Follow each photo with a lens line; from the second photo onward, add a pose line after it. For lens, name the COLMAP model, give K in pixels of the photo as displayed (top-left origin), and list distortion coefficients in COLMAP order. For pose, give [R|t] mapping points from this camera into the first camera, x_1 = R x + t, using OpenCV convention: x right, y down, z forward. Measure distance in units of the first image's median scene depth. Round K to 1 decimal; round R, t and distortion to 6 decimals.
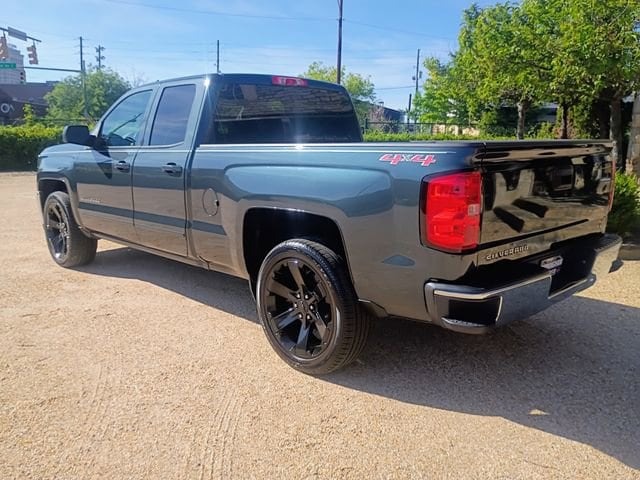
lens RADIAL K [[555.8, 0, 322.5], [0, 555.8, 238.8], [0, 0, 1]] dist [0.063408, -0.094909]
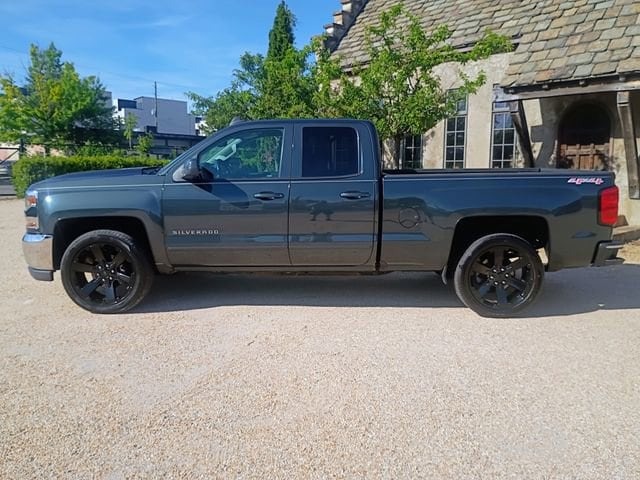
lens RADIAL K [[561.5, 0, 324.1], [0, 561.5, 236.0], [0, 0, 1]] dist [0.071497, -0.114816]
pose [[0.697450, -0.095448, 0.710249, -0.599989], [0.124980, 0.992103, 0.010597, -0.028424], [-0.705651, 0.081376, 0.703871, 0.087226]]
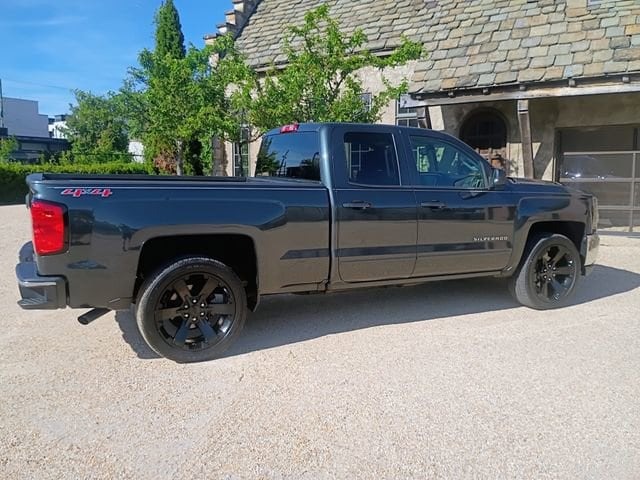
lens RADIAL K [[555.8, 0, 322.5], [0, 555.8, 238.8], [0, 0, 1]] dist [0.063408, -0.094909]
pose [[0.513237, -0.118839, 0.849980, -0.625148], [0.156040, 0.986782, 0.043745, -0.055181], [-0.843943, 0.110180, 0.524996, 0.211077]]
